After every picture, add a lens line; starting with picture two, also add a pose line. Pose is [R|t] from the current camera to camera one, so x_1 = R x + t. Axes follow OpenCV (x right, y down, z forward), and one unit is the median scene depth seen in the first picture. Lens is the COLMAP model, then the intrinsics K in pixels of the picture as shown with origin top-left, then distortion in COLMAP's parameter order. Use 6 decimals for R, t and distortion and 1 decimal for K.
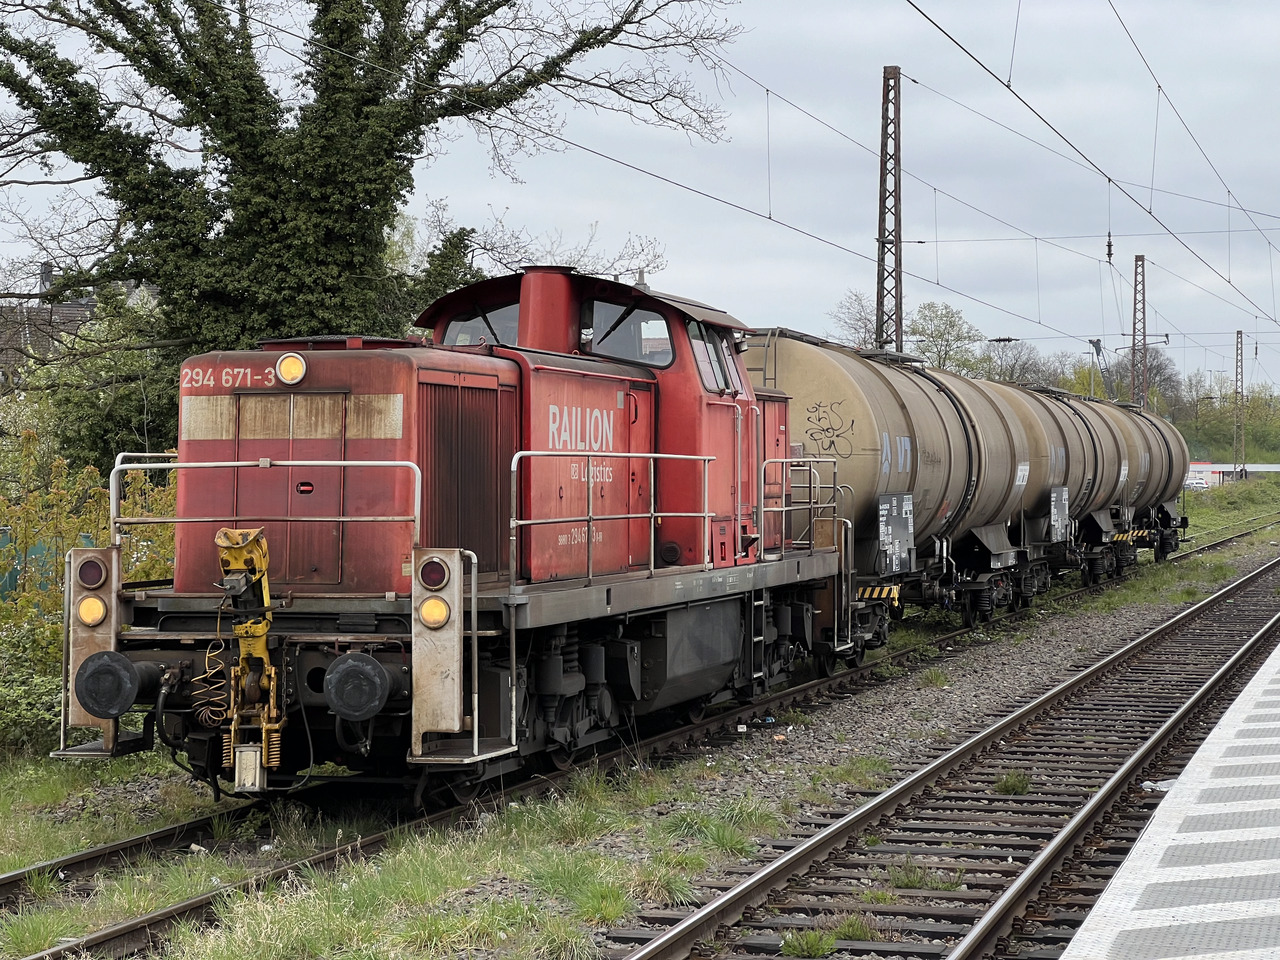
lens RADIAL K [[2854.8, 0, 640.0], [0, 2854.8, 480.0], [0, 0, 1]] dist [-0.084324, 5.008186]
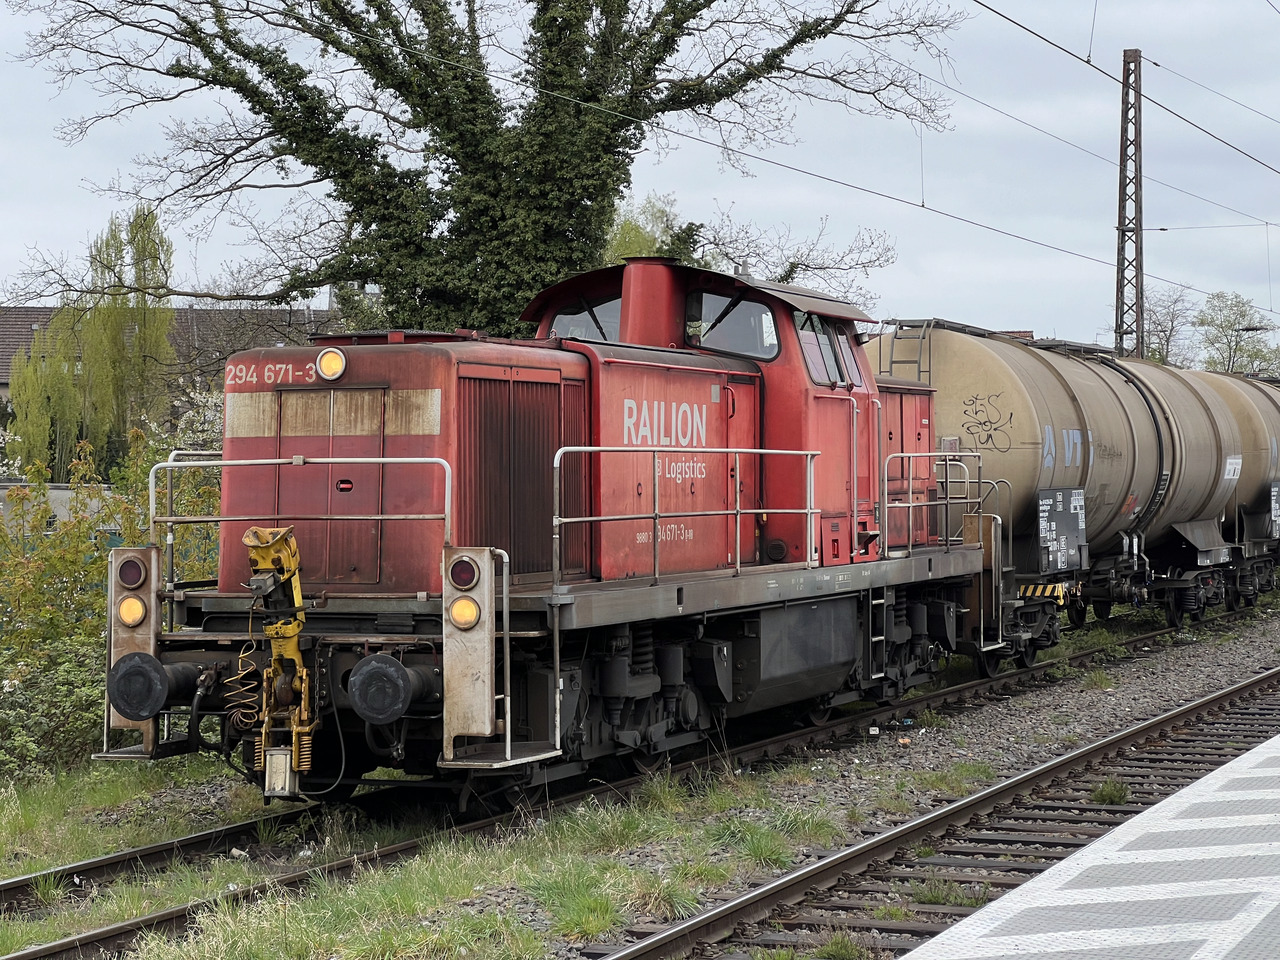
lens RADIAL K [[2855.4, 0, 635.9], [0, 2855.4, 447.1], [0, 0, 1]] dist [-0.090543, 5.492003]
pose [[0.994240, -0.006215, -0.107000, 0.069210], [0.005119, 0.999932, -0.010518, 0.000280], [0.107059, 0.009909, 0.994203, 0.028172]]
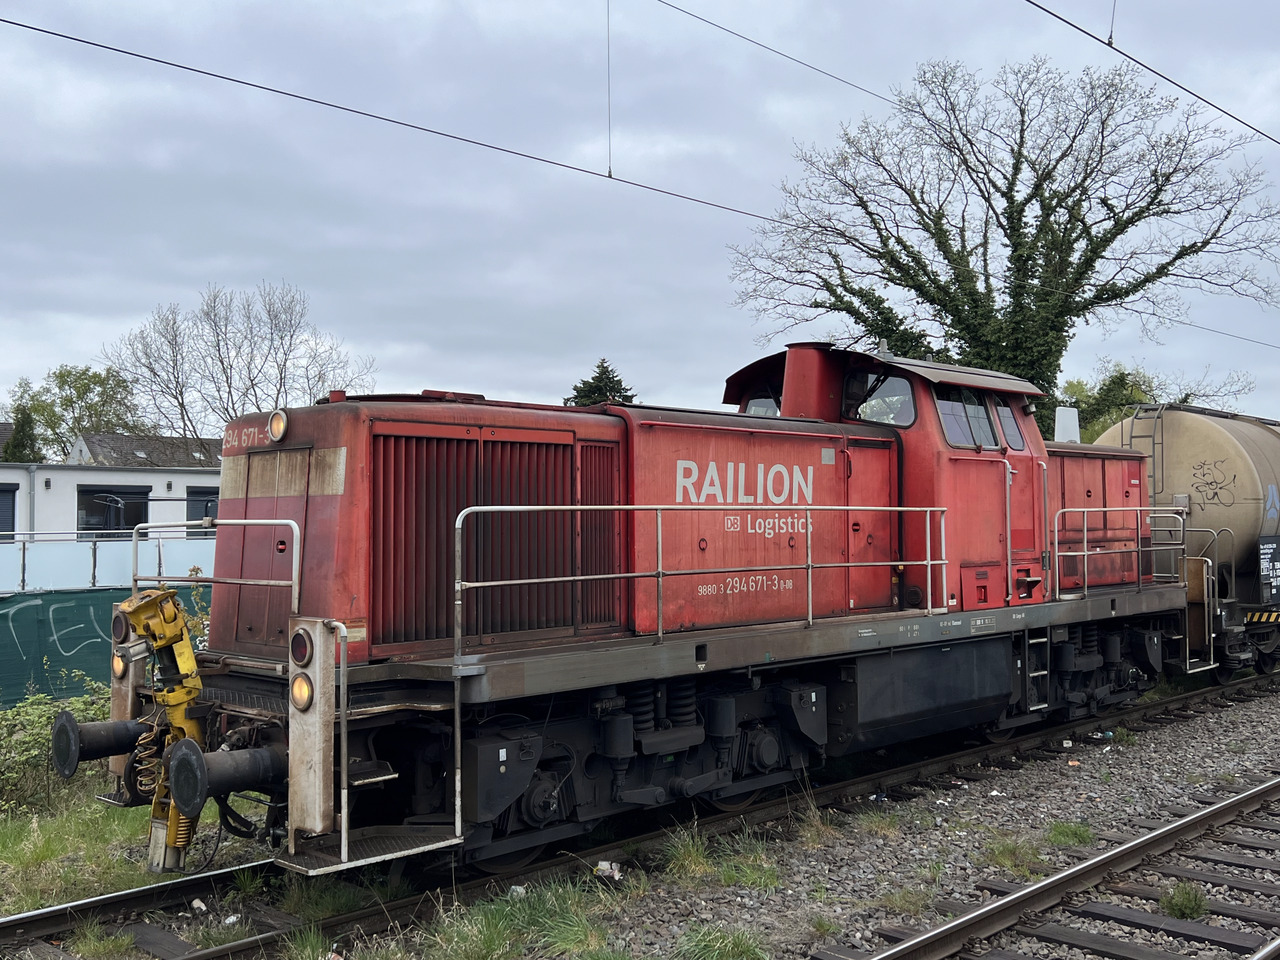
lens RADIAL K [[1254.6, 0, 630.8], [0, 1254.6, 472.7], [0, 0, 1]] dist [0.136235, -0.289726]
pose [[0.869047, -0.024226, -0.494136, 0.160667], [0.006491, 0.999273, -0.037574, -0.004324], [0.494687, 0.029446, 0.868572, 0.540804]]
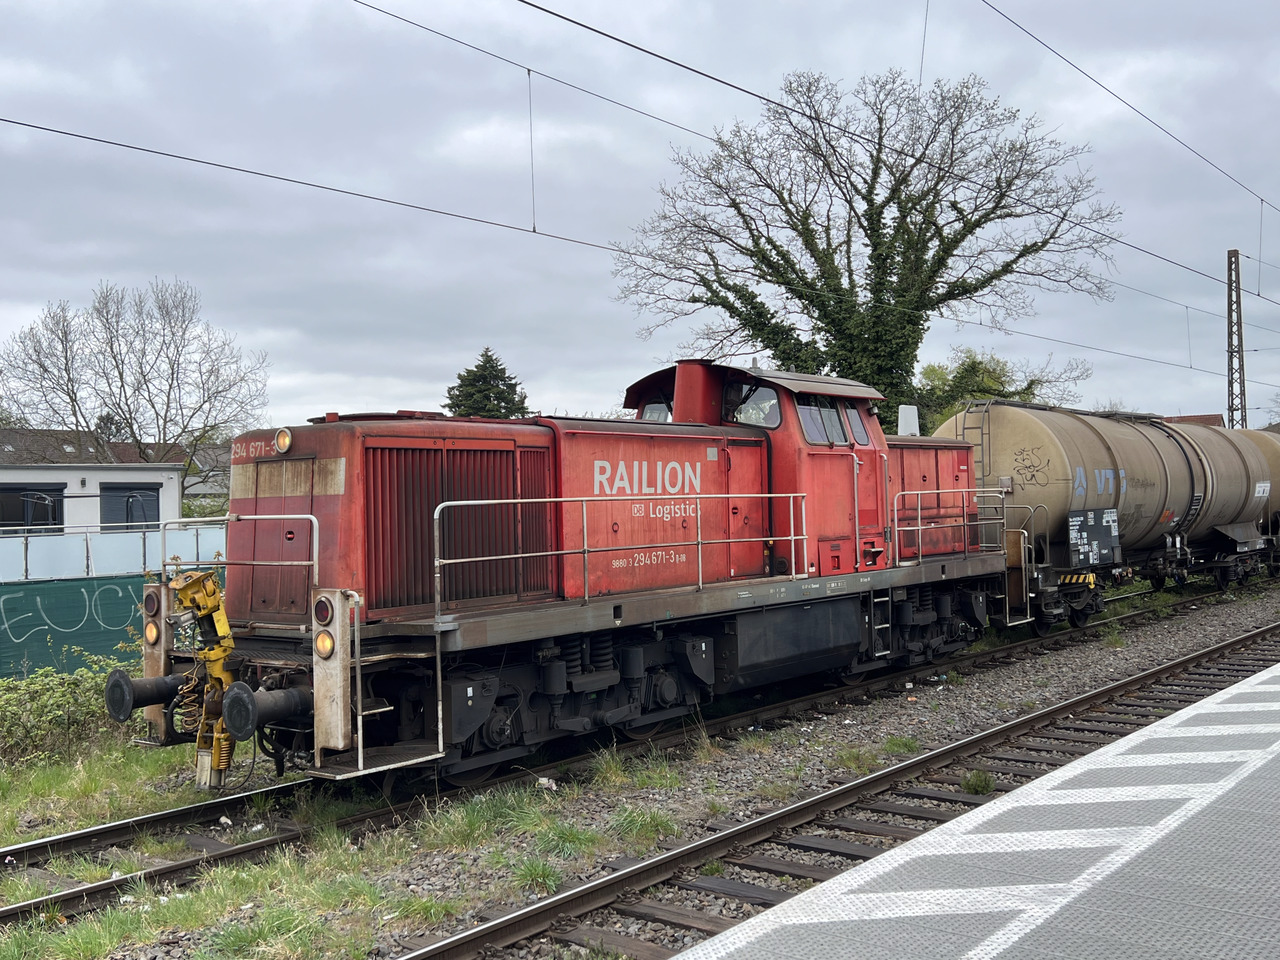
lens RADIAL K [[1252.3, 0, 626.9], [0, 1252.3, 472.8], [0, 0, 1]] dist [0.163888, -0.380770]
pose [[0.910553, -0.032729, -0.412096, 0.194959], [0.025363, 0.999406, -0.023331, -0.006409], [0.412615, 0.010792, 0.910842, 0.442212]]
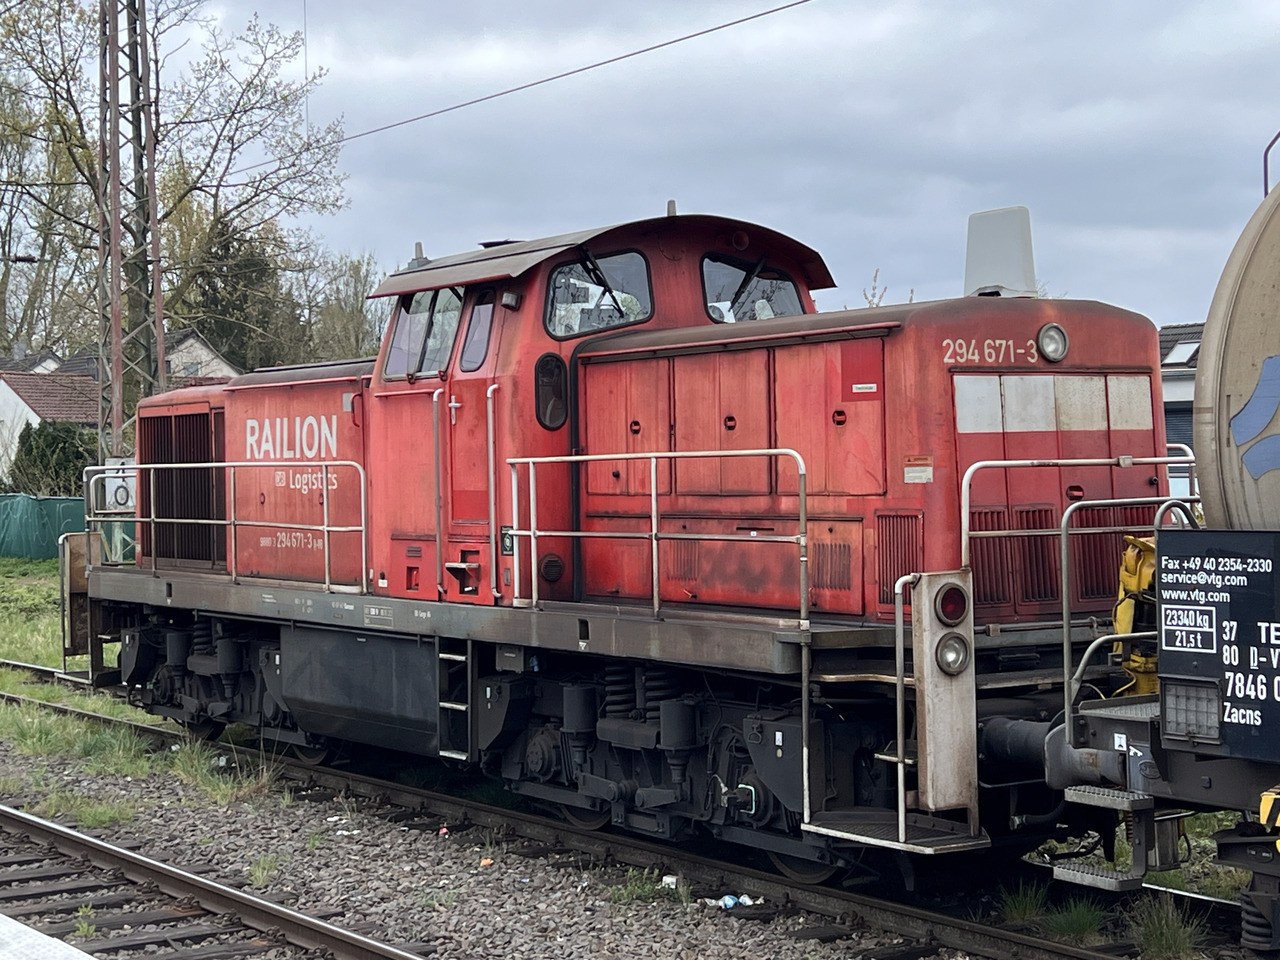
lens RADIAL K [[2270.8, 0, 640.0], [0, 2270.8, 480.0], [0, 0, 1]] dist [0.272508, -1.071381]
pose [[-0.669790, 0.019616, -0.742291, 0.480502], [0.018652, 0.999780, 0.009591, -0.007685], [0.742316, -0.007421, -0.670009, 1.550704]]
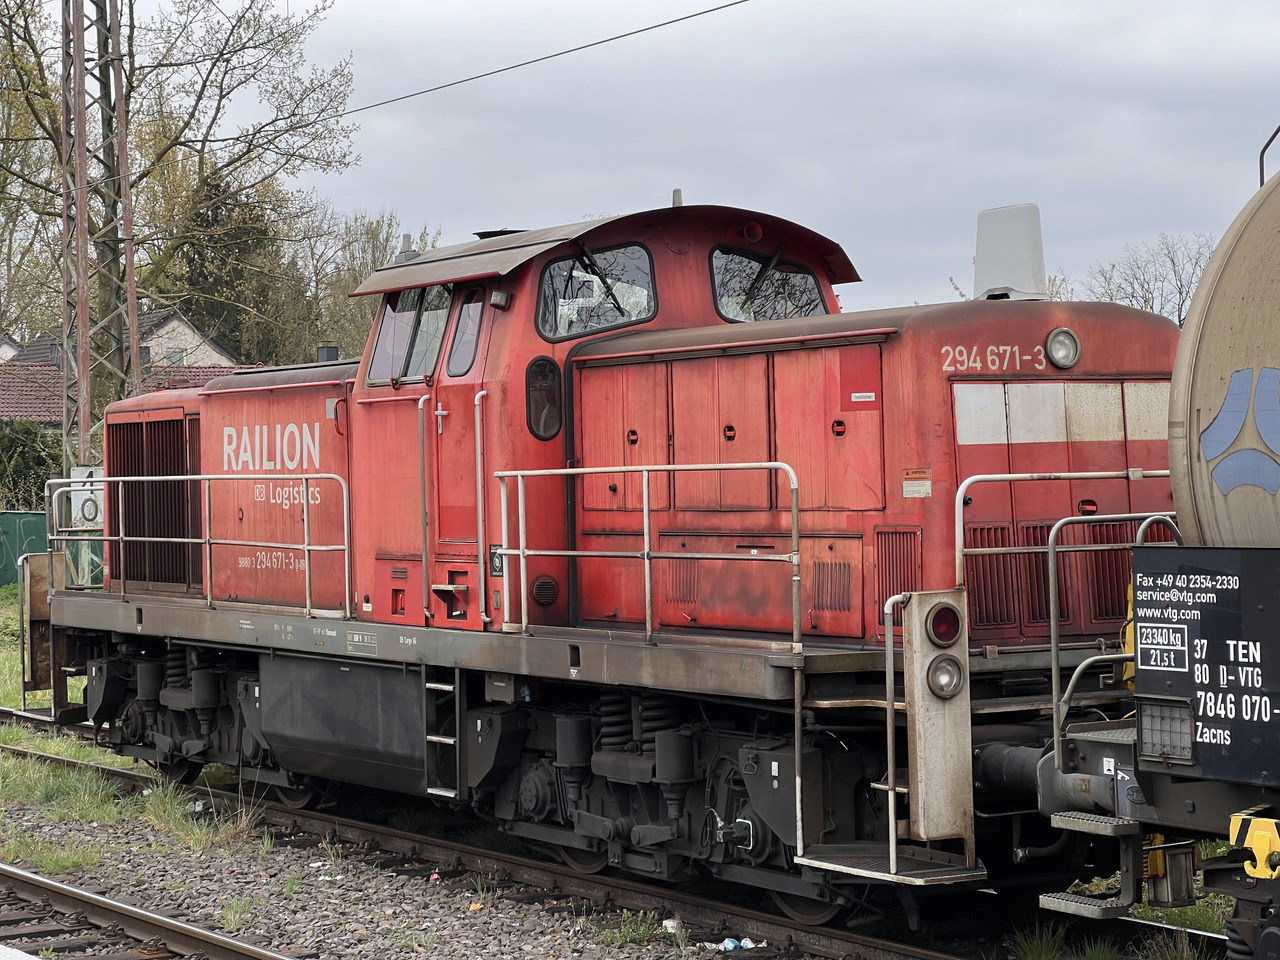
lens RADIAL K [[2824.3, 0, 625.6], [0, 2824.3, 476.4], [0, 0, 1]] dist [-0.027327, 3.656297]
pose [[-0.696436, 0.019551, -0.717353, 0.531162], [0.022571, 0.999731, 0.005333, -0.009990], [0.717264, -0.012477, -0.696690, 1.626302]]
